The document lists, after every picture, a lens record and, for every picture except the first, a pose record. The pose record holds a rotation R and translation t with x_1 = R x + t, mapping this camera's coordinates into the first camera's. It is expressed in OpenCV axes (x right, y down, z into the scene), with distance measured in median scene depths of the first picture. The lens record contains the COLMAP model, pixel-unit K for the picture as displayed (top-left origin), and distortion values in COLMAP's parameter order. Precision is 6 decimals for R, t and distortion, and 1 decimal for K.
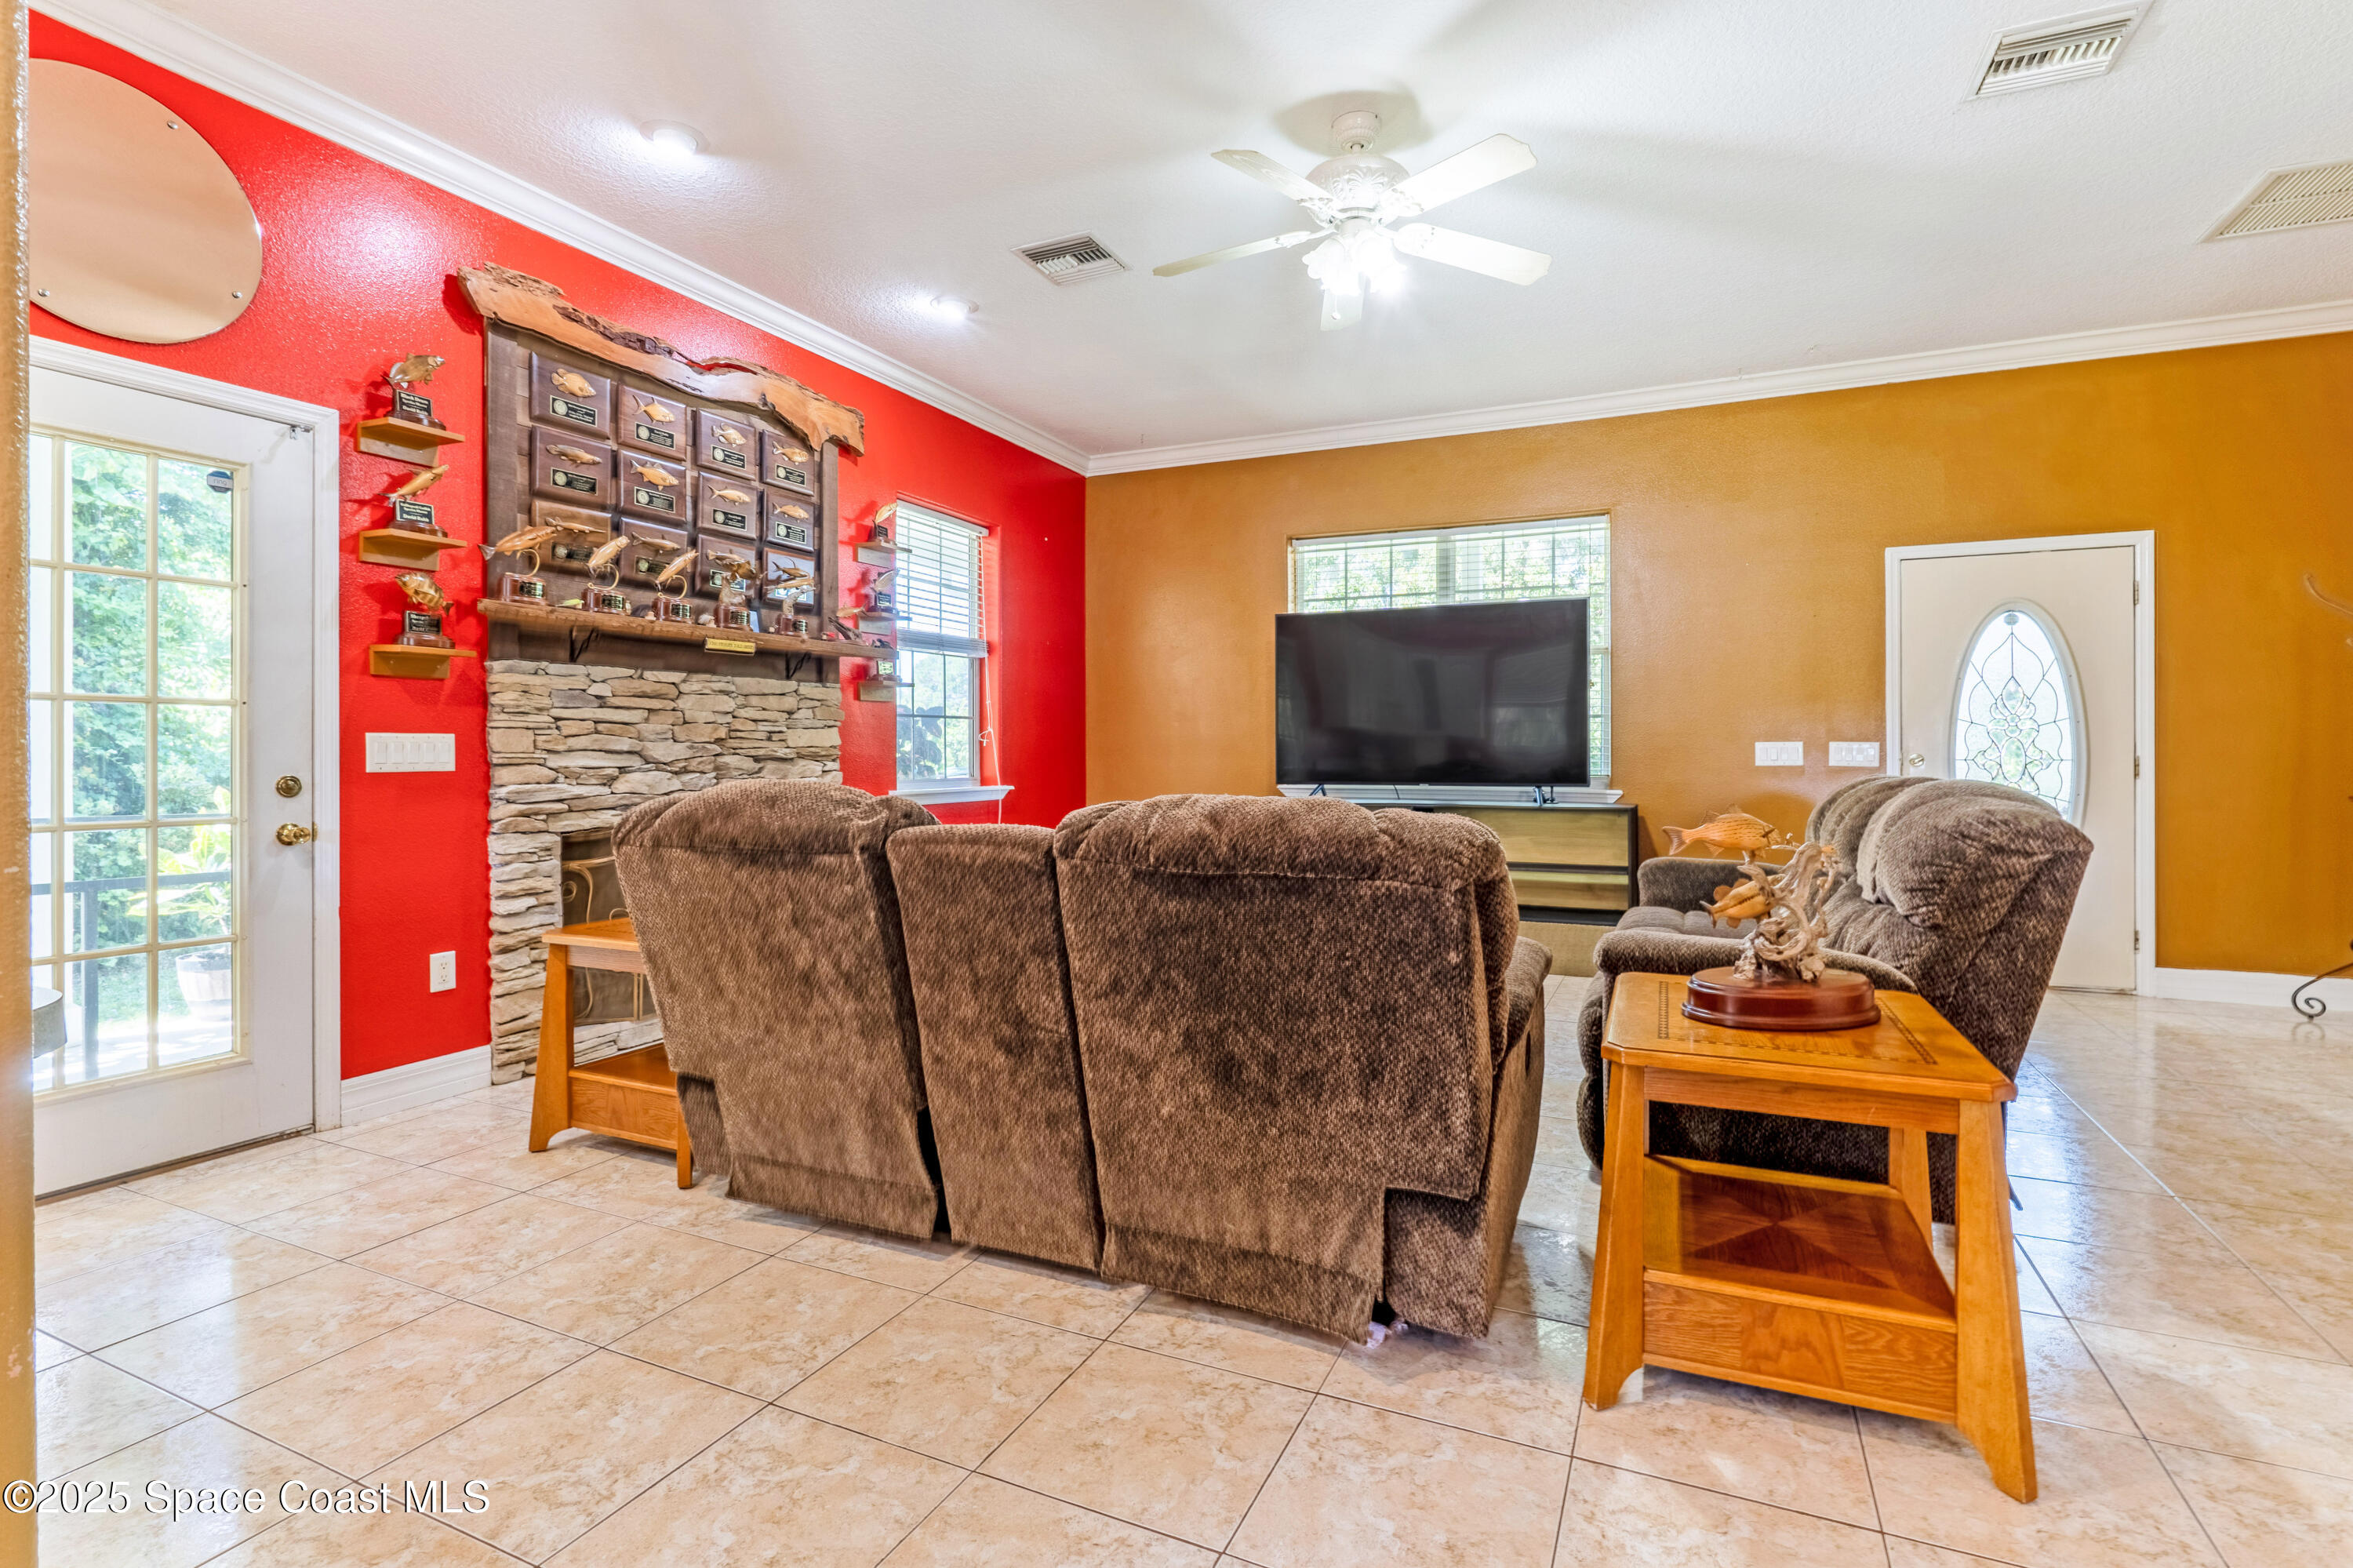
lens RADIAL K [[1095.8, 0, 1194.4], [0, 1095.8, 755.6], [0, 0, 1]] dist [-0.011223, 0.001552]
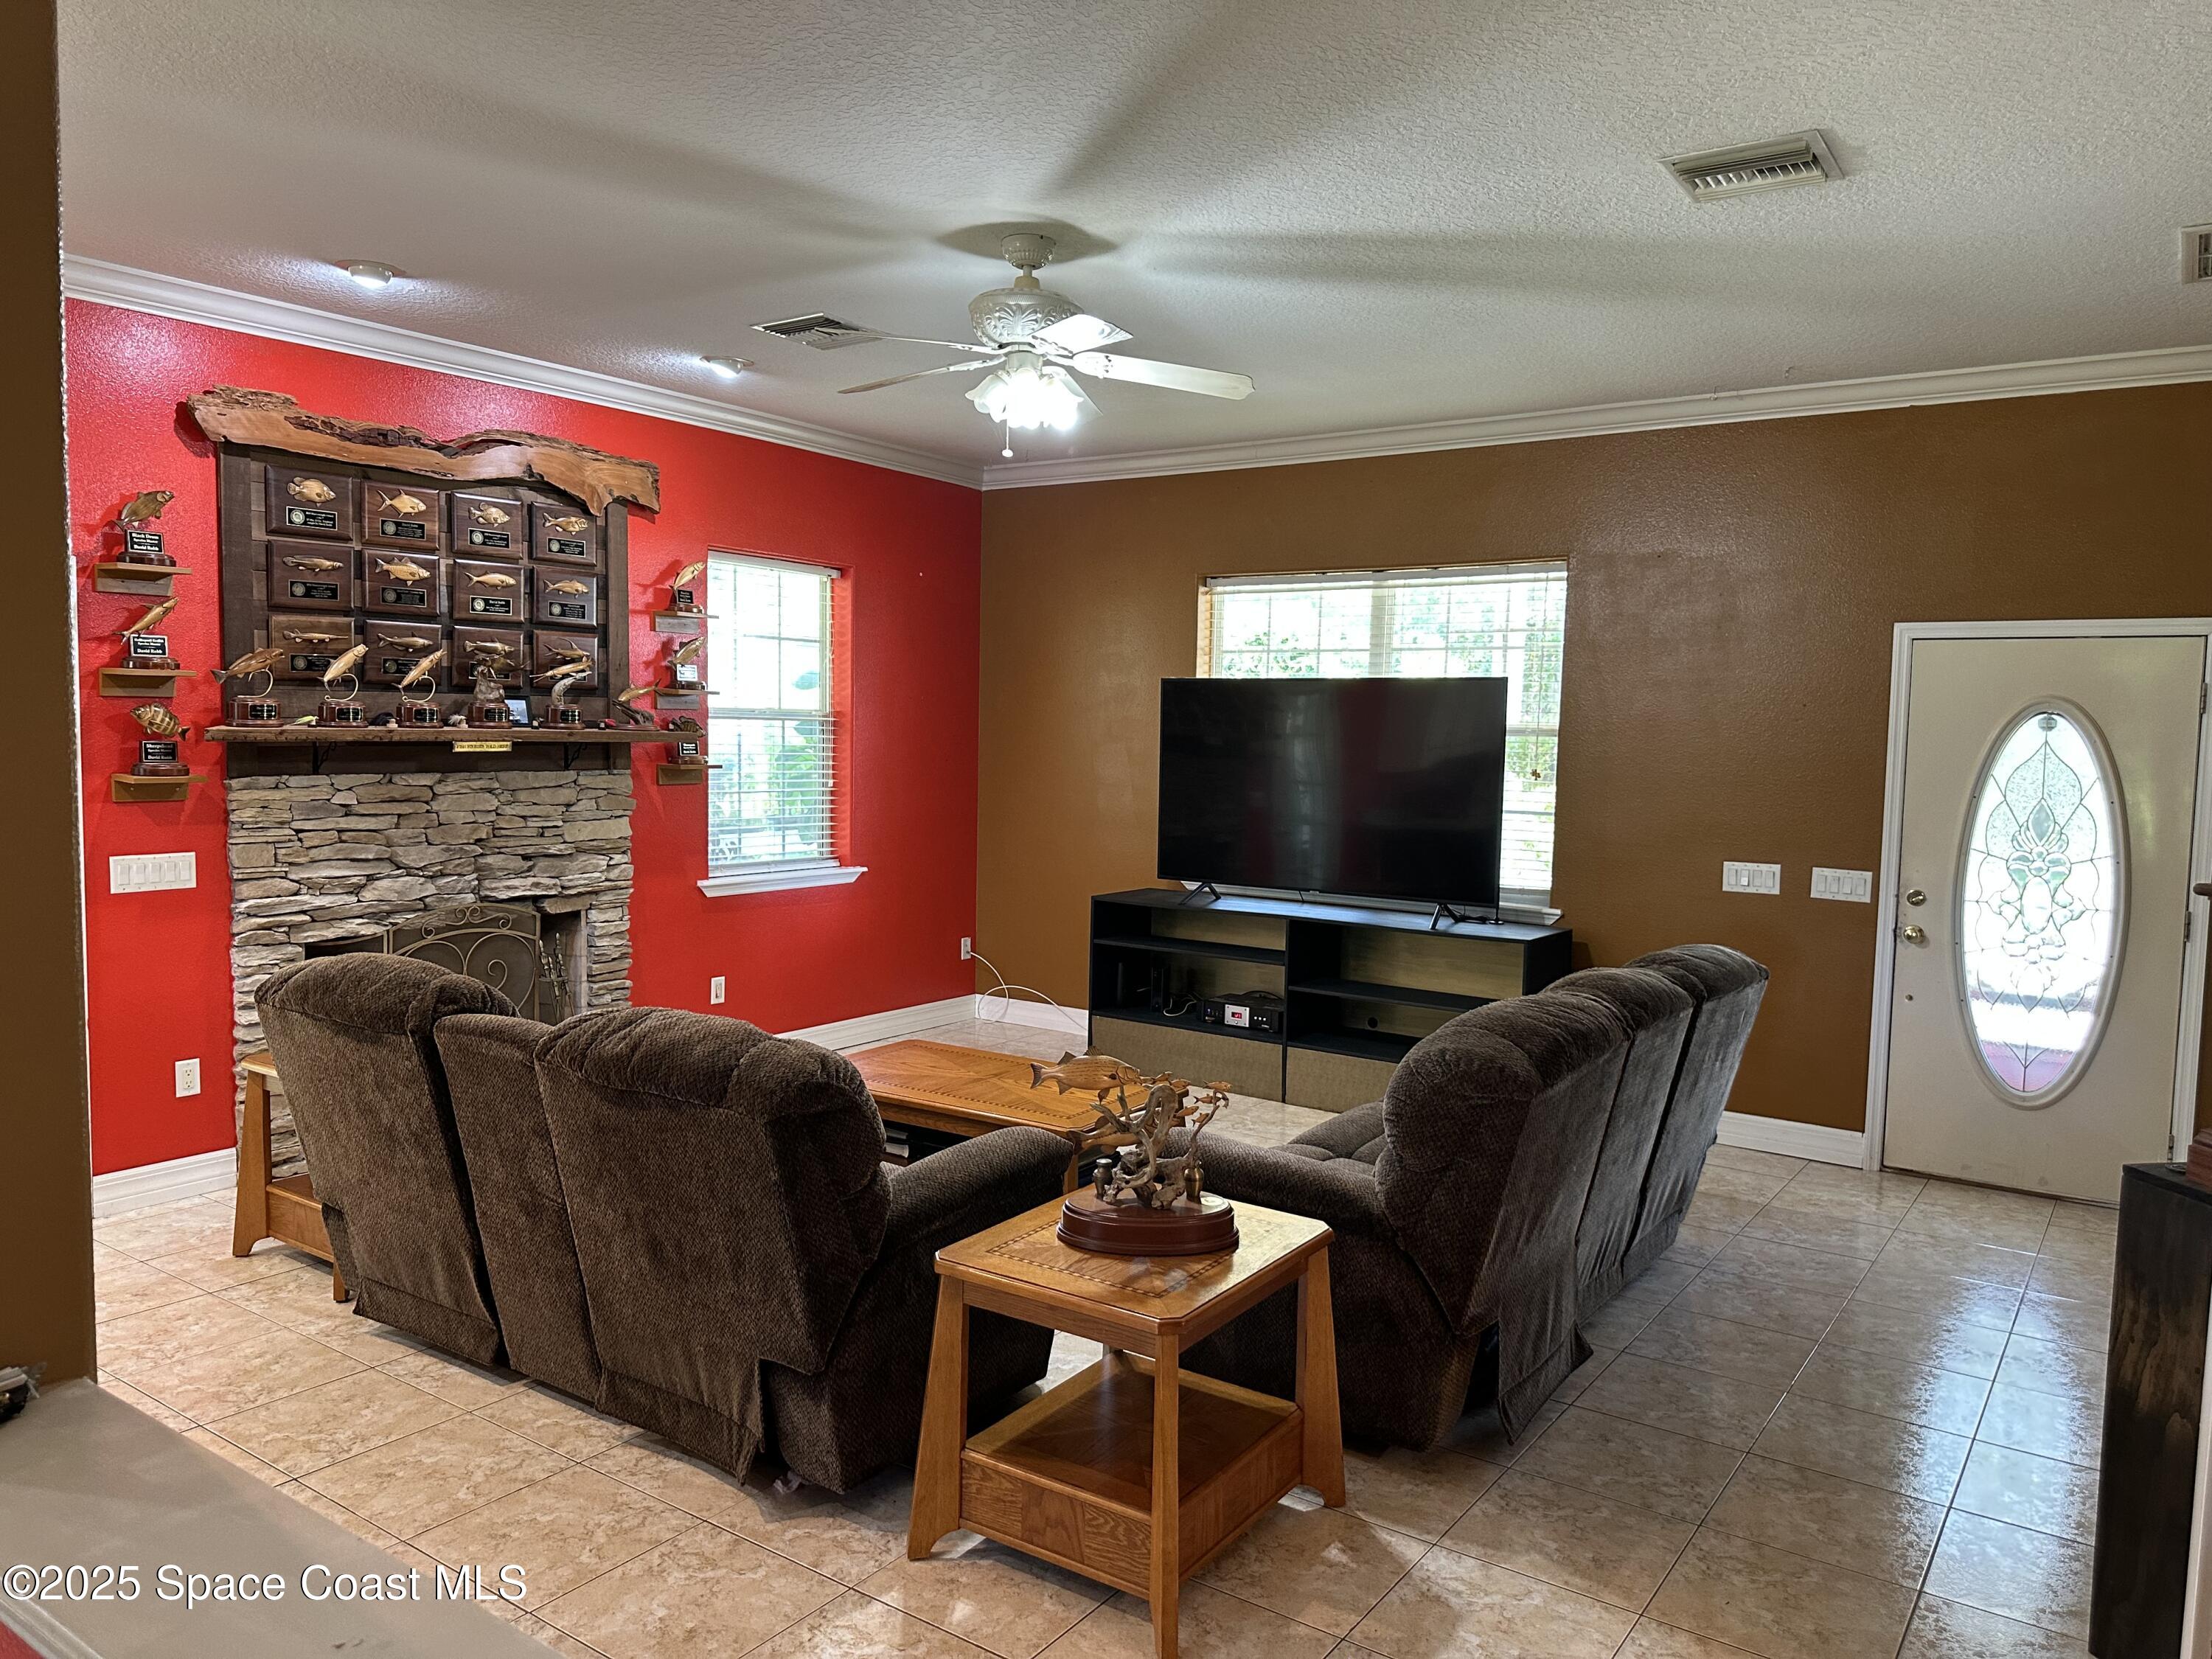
lens RADIAL K [[1551.4, 0, 1126.9], [0, 1551.4, 834.1], [0, 0, 1]] dist [0.027034, -0.041744]
pose [[0.983648, 0.035150, -0.176639, 0.368598], [-0.023150, 0.997311, 0.069540, -0.130216], [0.178608, -0.064313, 0.981816, -0.239762]]
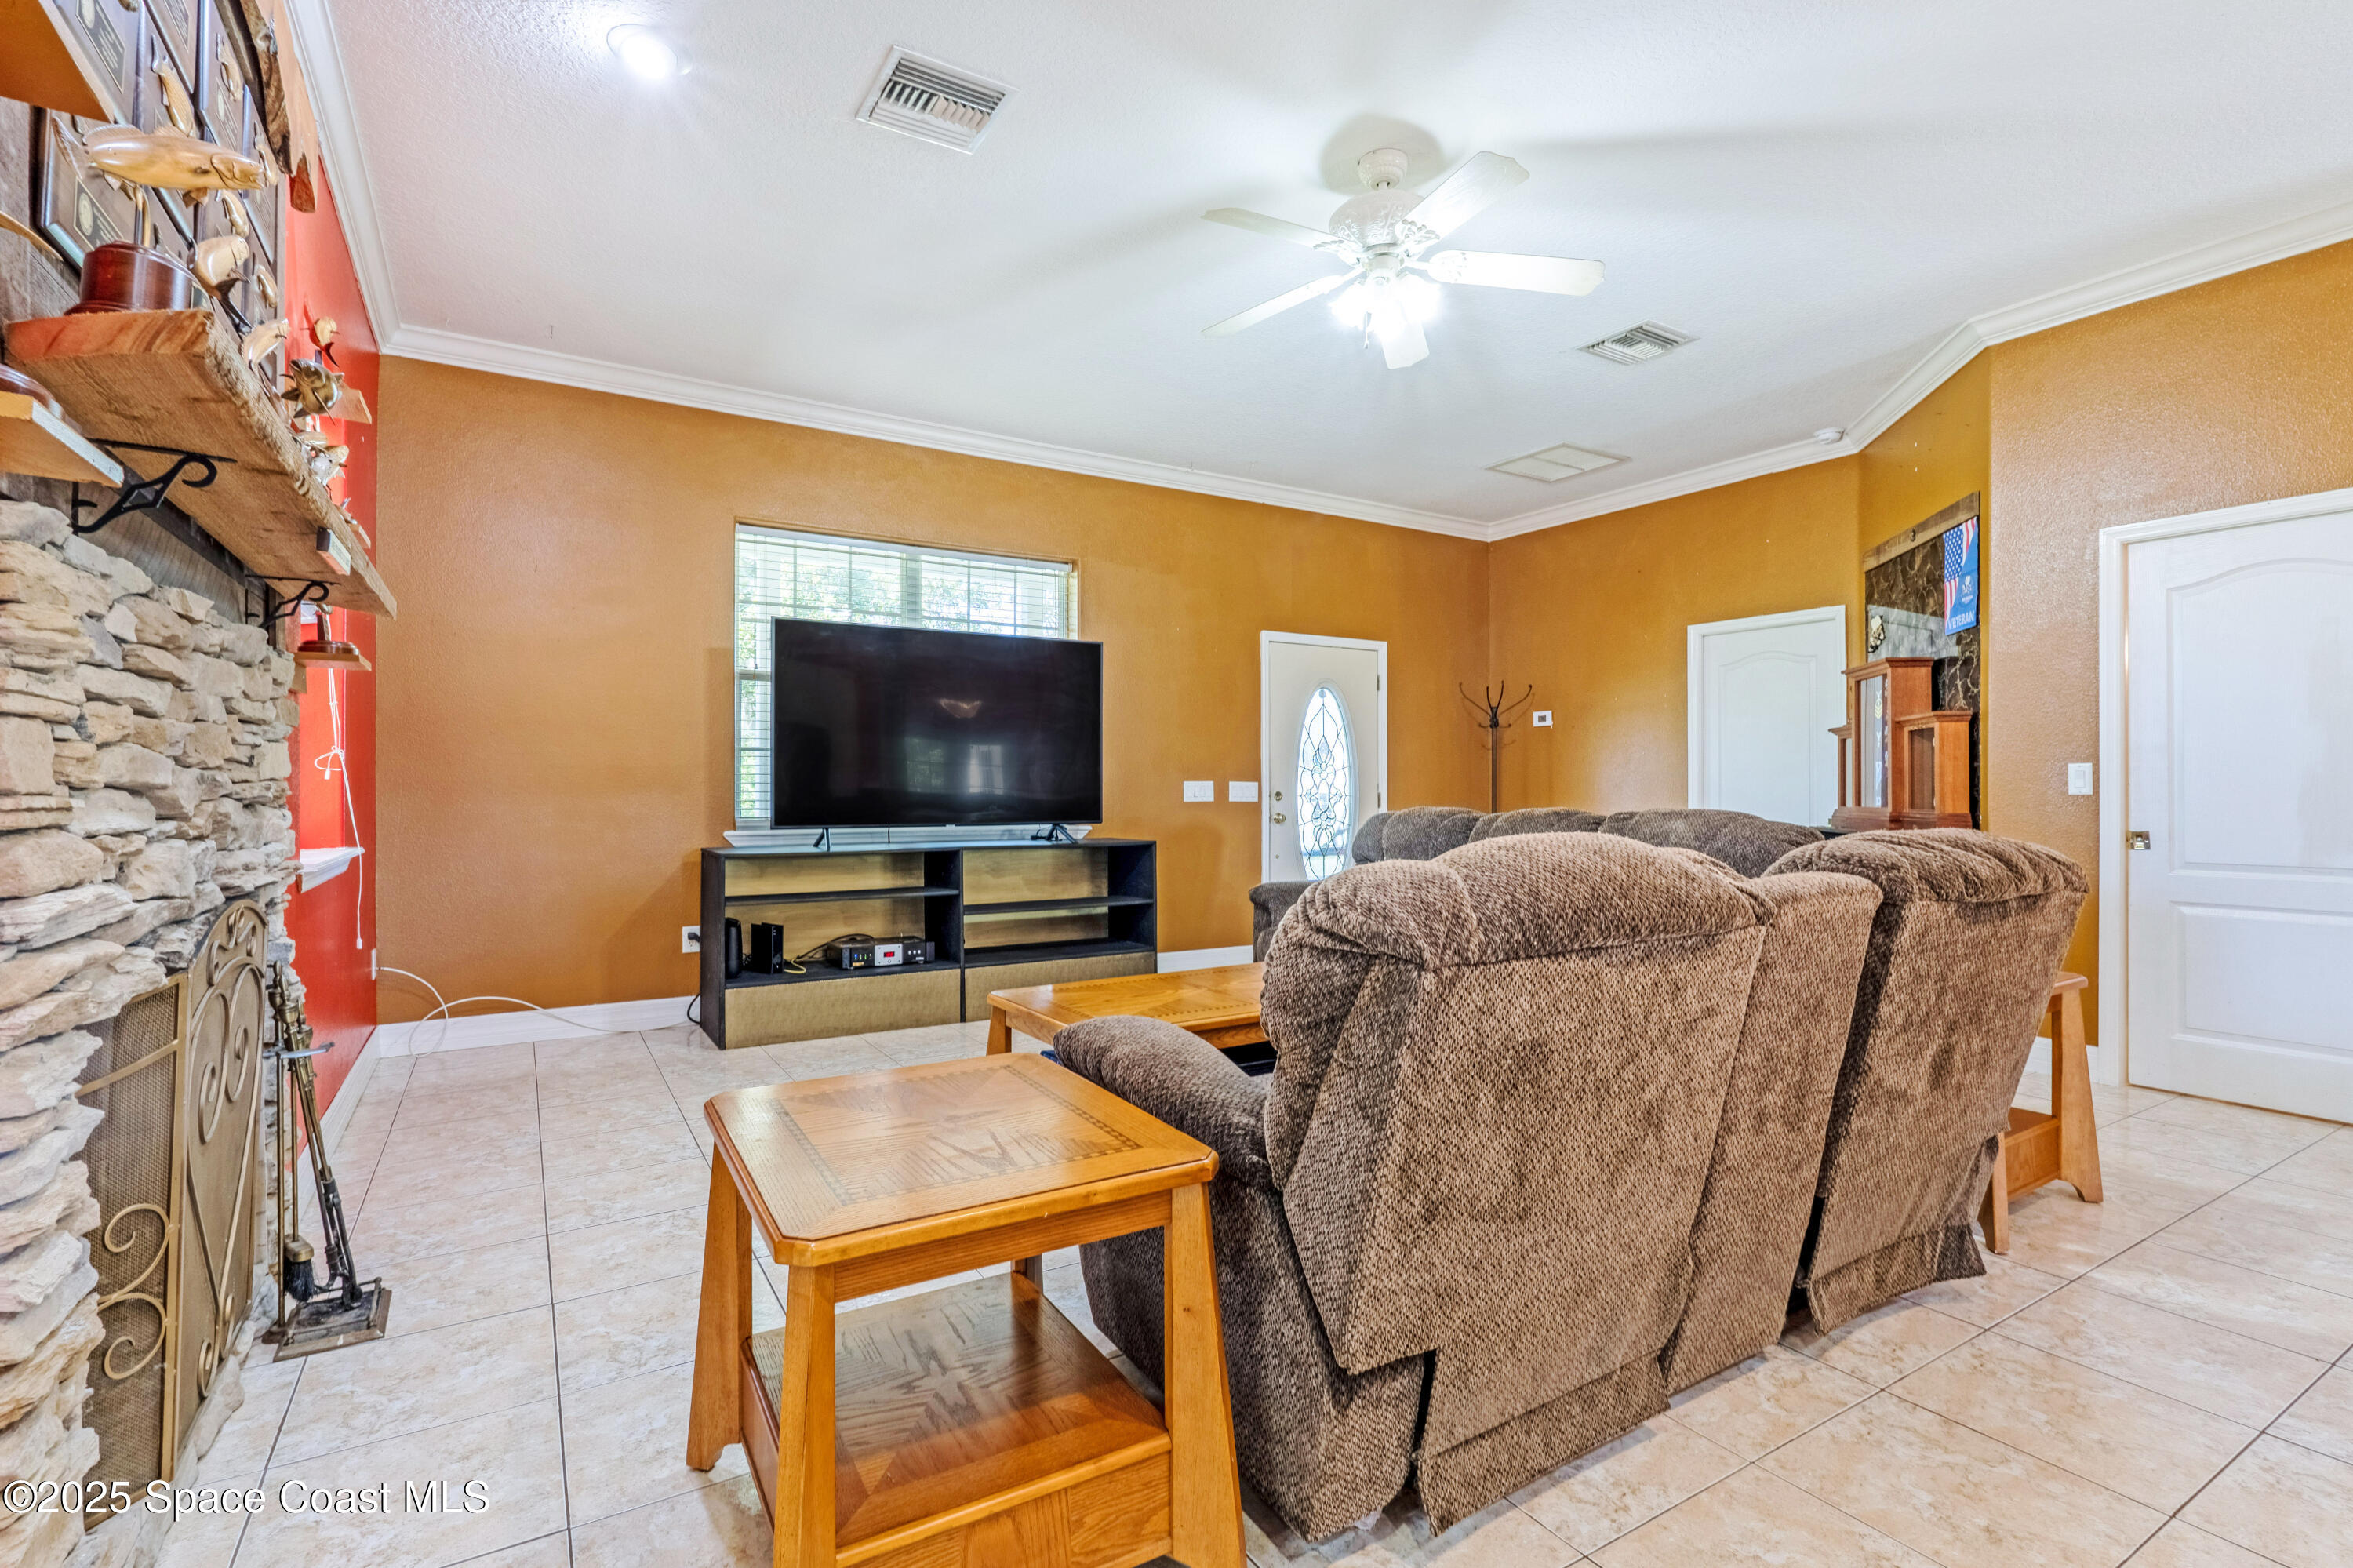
lens RADIAL K [[1095.8, 0, 1167.6], [0, 1095.8, 768.9], [0, 0, 1]] dist [-0.011223, 0.001552]
pose [[0.560859, 0.017296, 0.827731, -0.598504], [0.002619, 0.999740, -0.022665, 0.000380], [-0.827907, 0.014880, 0.560667, 0.465095]]
